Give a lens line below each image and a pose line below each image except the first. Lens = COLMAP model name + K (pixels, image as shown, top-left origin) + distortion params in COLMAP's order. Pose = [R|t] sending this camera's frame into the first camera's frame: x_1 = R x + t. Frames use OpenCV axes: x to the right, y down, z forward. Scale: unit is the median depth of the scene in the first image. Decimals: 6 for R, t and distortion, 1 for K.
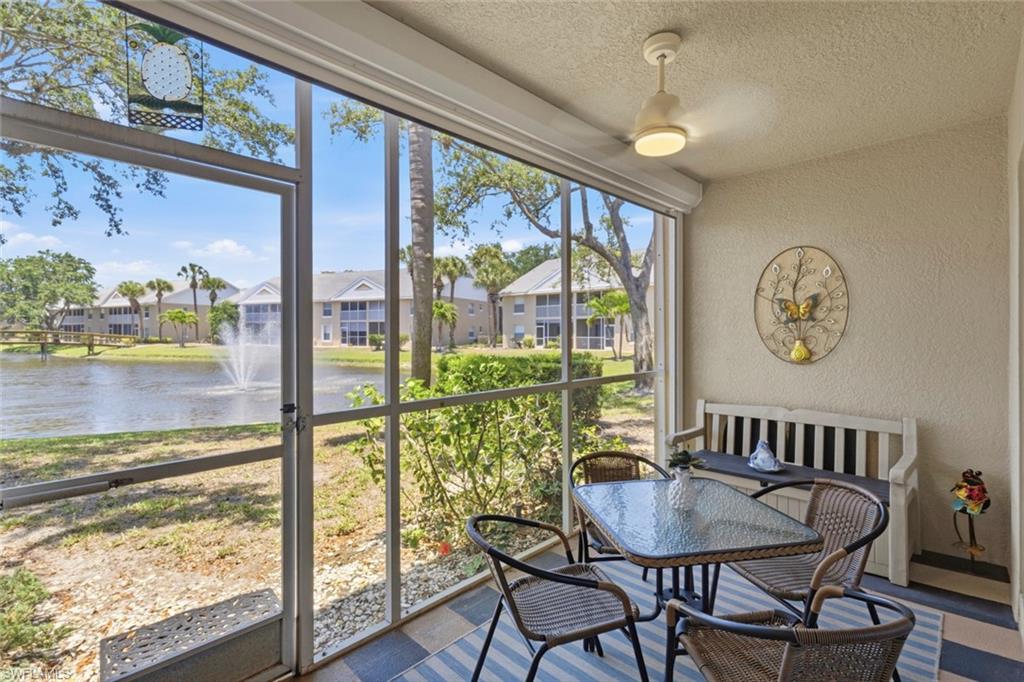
lens RADIAL K [[472.7, 0, 510.5], [0, 472.7, 340.5], [0, 0, 1]] dist [0.004497, 0.000254]
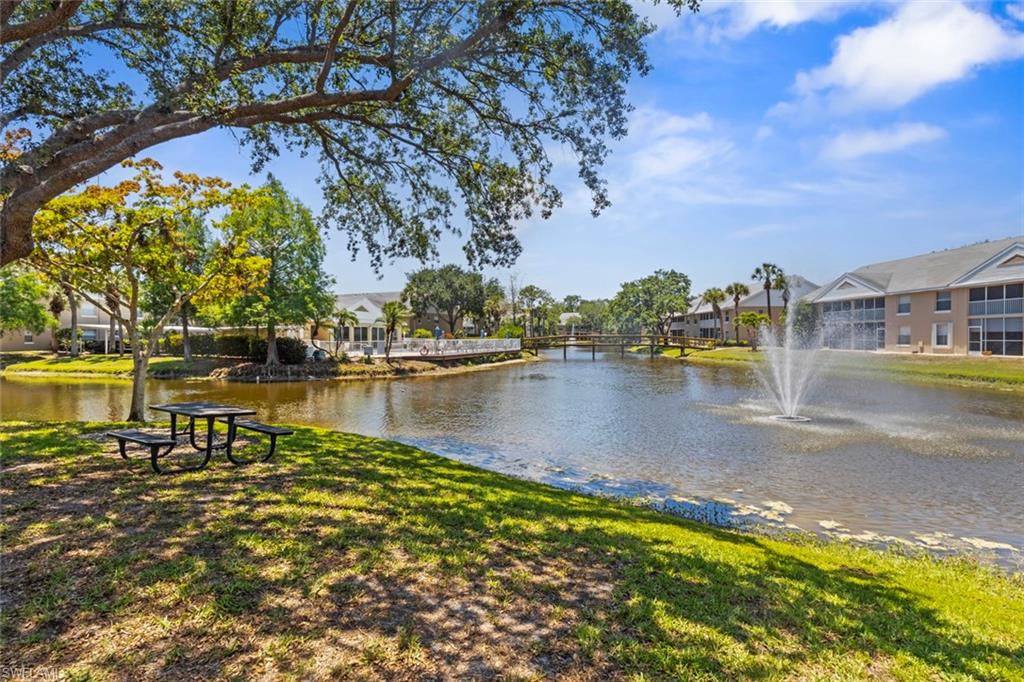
lens RADIAL K [[478.8, 0, 510.2], [0, 478.8, 336.2], [0, 0, 1]] dist [0.004852, 0.000548]
pose [[0.445131, -0.004887, -0.895452, -0.035015], [-0.009308, 0.999906, -0.010085, -0.001140], [0.895417, 0.012824, 0.445044, 0.106695]]
